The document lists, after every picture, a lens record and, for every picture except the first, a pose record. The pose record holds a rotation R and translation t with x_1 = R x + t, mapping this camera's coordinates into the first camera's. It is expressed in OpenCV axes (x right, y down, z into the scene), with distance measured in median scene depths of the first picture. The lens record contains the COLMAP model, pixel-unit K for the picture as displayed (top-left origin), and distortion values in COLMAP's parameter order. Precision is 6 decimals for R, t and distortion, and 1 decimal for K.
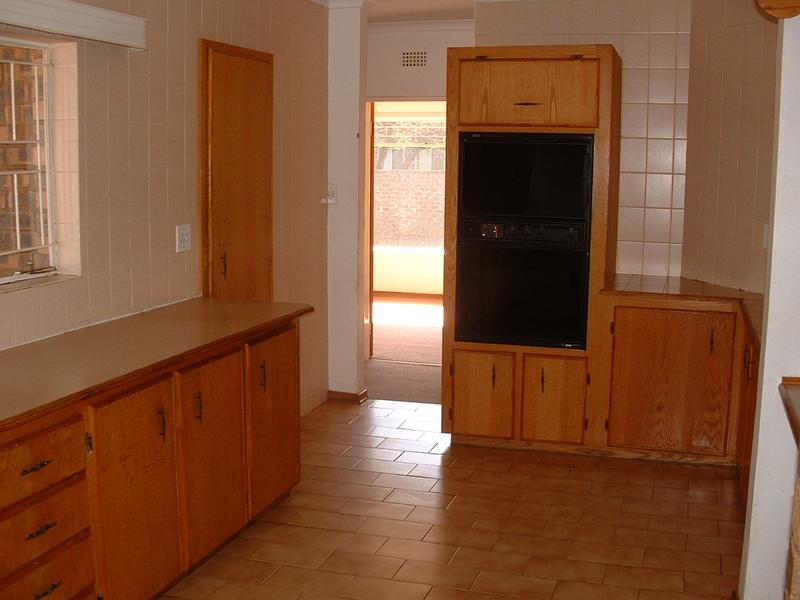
lens RADIAL K [[971.6, 0, 400.0], [0, 971.6, 300.0], [0, 0, 1]] dist [-0.202937, 0.097984]
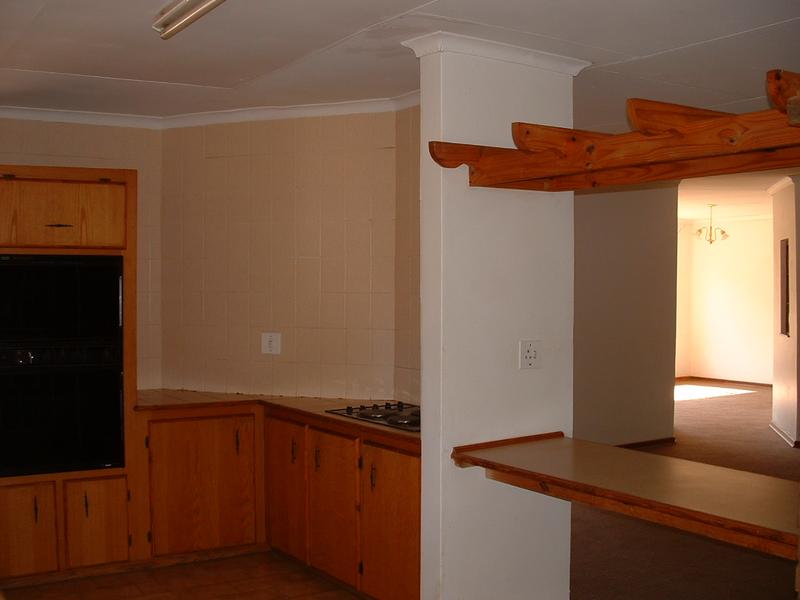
lens RADIAL K [[971.6, 0, 400.0], [0, 971.6, 300.0], [0, 0, 1]] dist [-0.202937, 0.097984]
pose [[0.650398, -0.027284, 0.759104, -0.370934], [0.119337, 0.990615, -0.066642, -0.021049], [-0.750161, 0.133933, 0.647550, 0.113446]]
